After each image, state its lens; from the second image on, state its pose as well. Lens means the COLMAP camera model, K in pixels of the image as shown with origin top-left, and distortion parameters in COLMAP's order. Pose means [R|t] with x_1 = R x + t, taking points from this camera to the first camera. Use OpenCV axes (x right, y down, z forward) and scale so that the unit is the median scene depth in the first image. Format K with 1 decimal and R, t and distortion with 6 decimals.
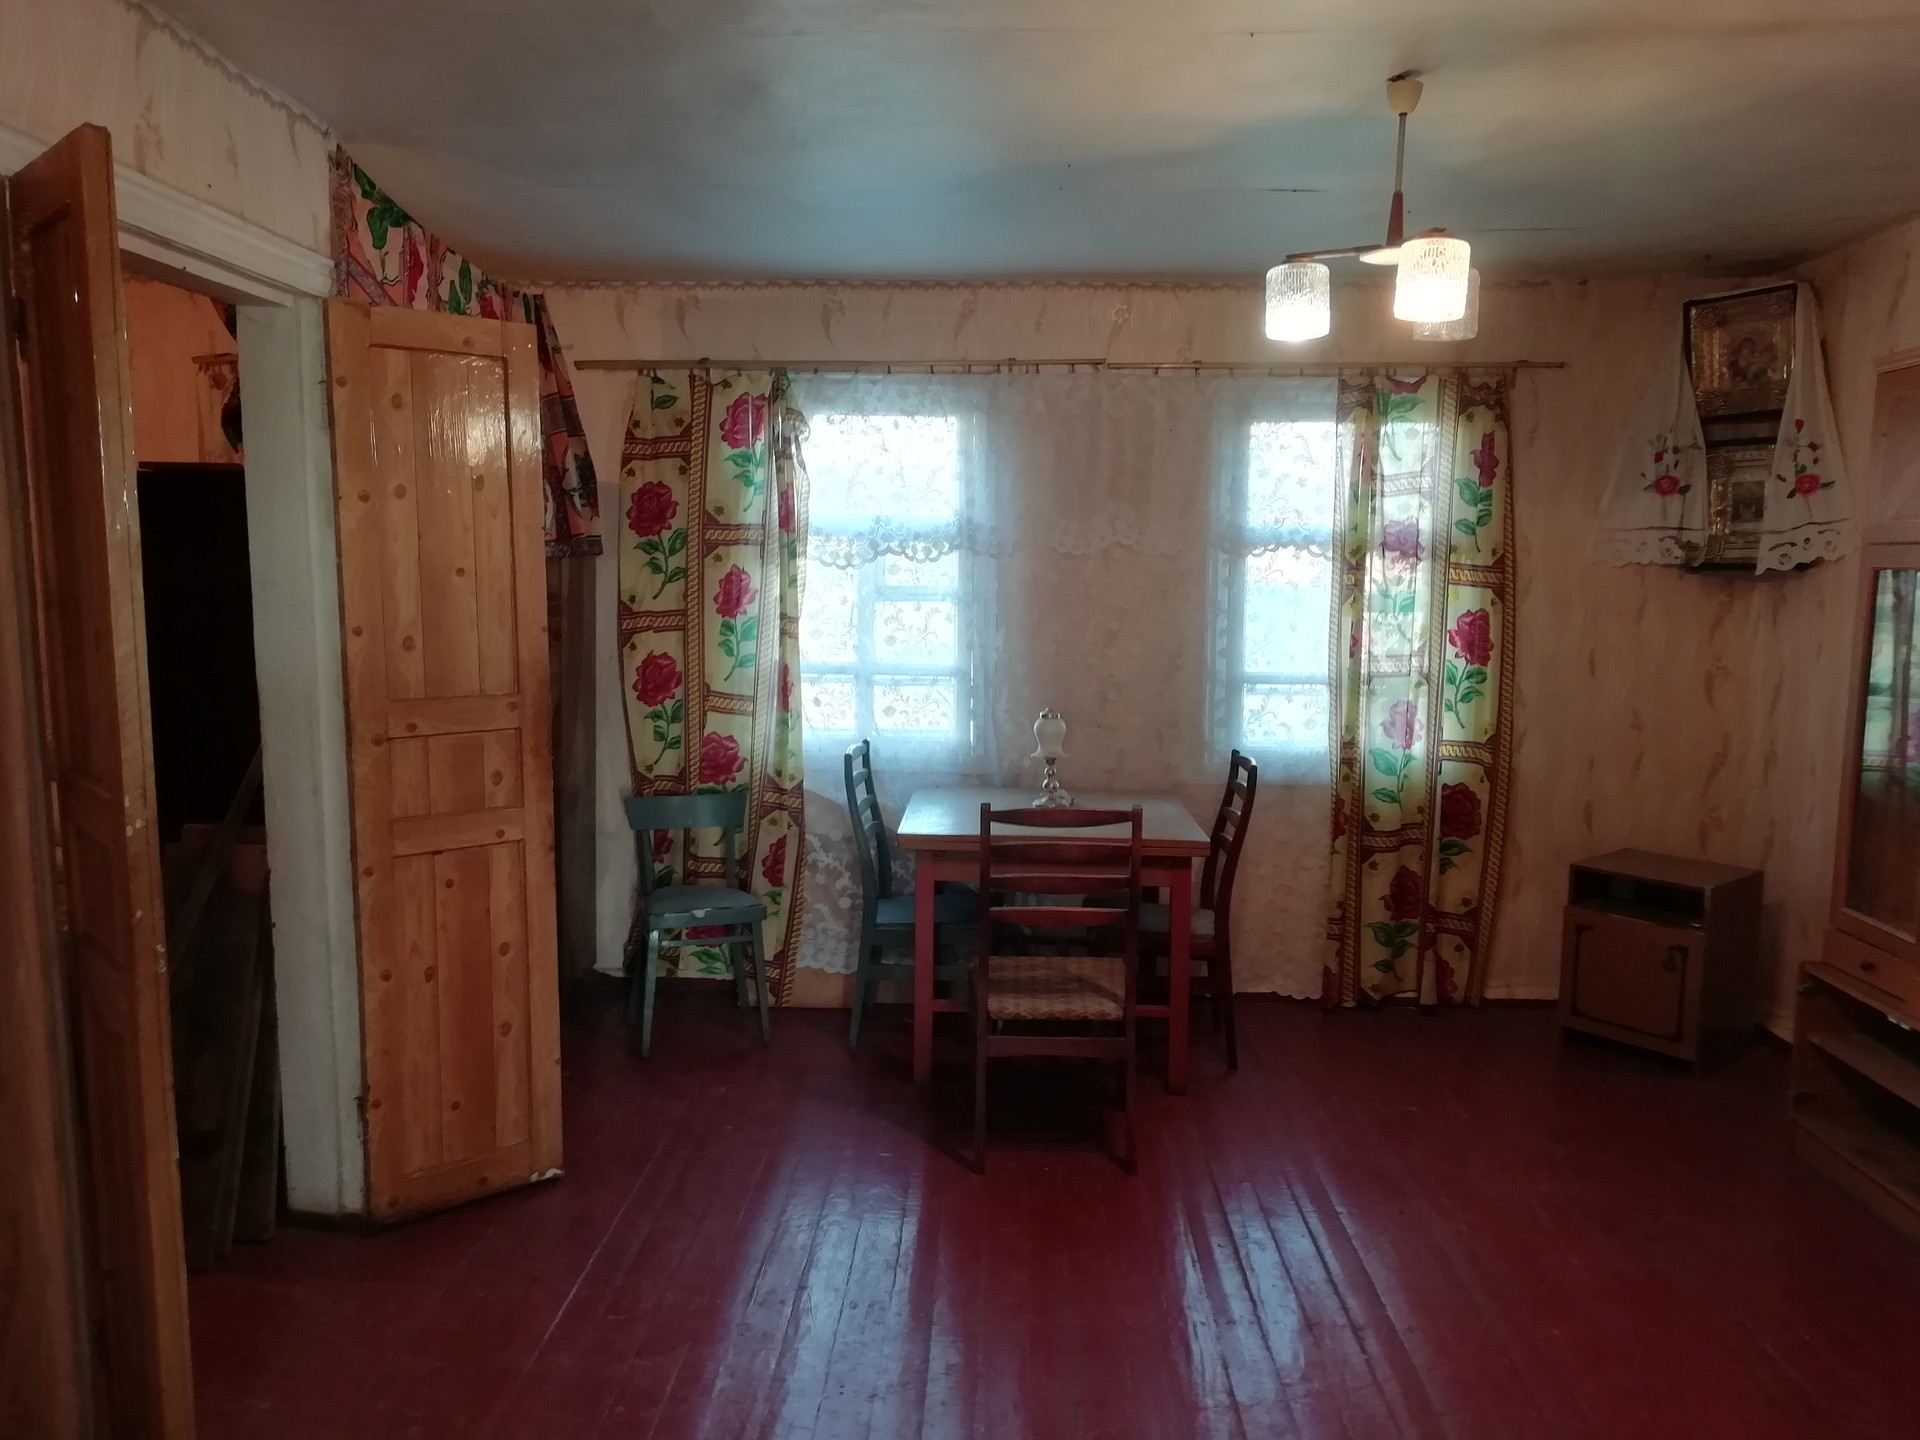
lens RADIAL K [[1372.3, 0, 954.9], [0, 1372.3, 721.3], [0, 0, 1]] dist [-0.008283, -0.028481]
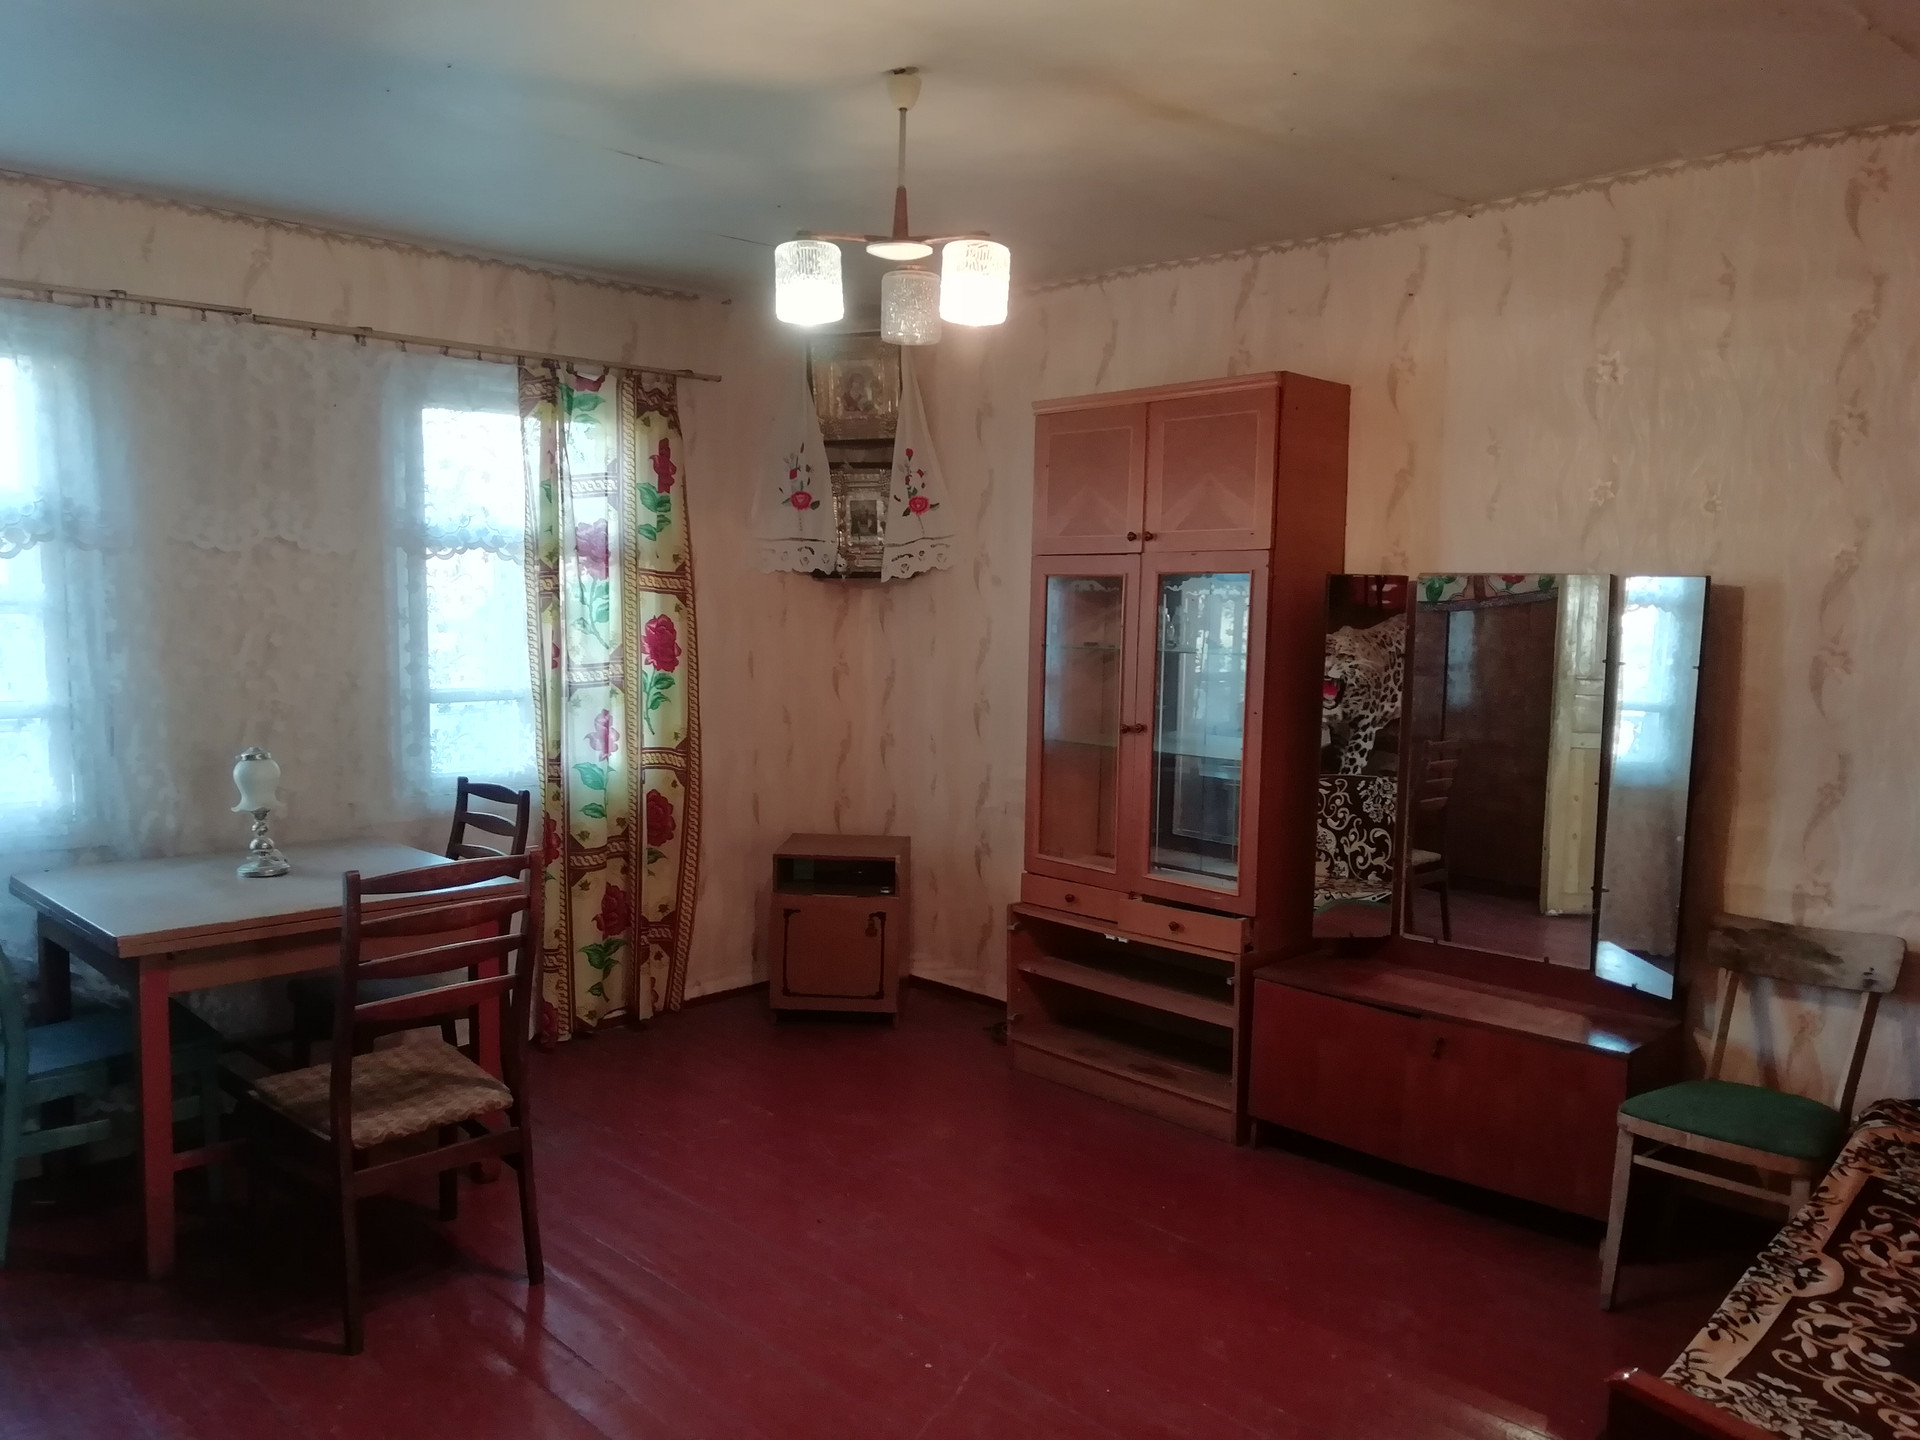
lens RADIAL K [[1372.3, 0, 961.1], [0, 1372.3, 721.9], [0, 0, 1]] dist [-0.008283, -0.028481]
pose [[0.673121, -0.067093, 0.736483, -0.213526], [0.074900, 0.996940, 0.022365, -0.010046], [-0.735730, 0.040108, 0.676087, 0.164192]]
